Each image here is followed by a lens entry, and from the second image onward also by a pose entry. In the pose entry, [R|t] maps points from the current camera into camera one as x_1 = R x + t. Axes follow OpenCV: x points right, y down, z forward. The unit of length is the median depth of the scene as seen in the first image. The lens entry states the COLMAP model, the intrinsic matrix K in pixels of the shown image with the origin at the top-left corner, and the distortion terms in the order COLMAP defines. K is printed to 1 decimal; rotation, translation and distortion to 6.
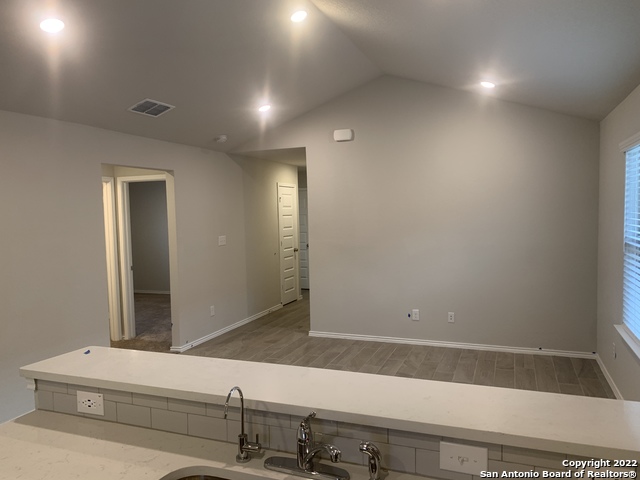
lens RADIAL K [[484.9, 0, 319.9], [0, 484.9, 247.7], [0, 0, 1]] dist [0.040386, -0.049303]
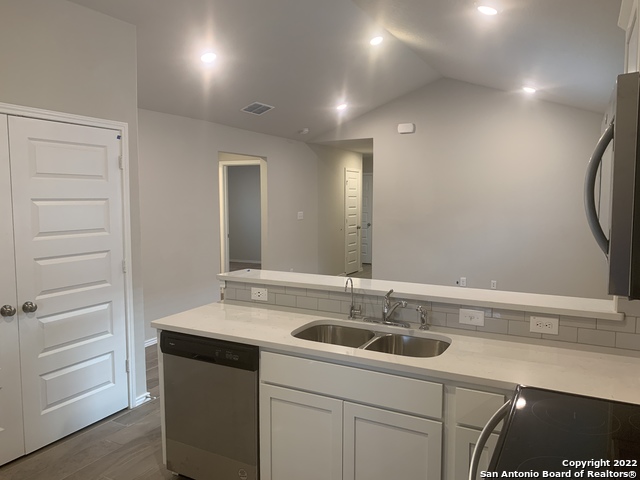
lens RADIAL K [[484.9, 0, 319.9], [0, 484.9, 247.7], [0, 0, 1]] dist [0.040386, -0.049303]
pose [[0.993384, 0.033523, -0.109840, -0.021418], [-0.030122, 0.999018, 0.032483, 0.027587], [0.110821, -0.028959, 0.993418, -0.217253]]
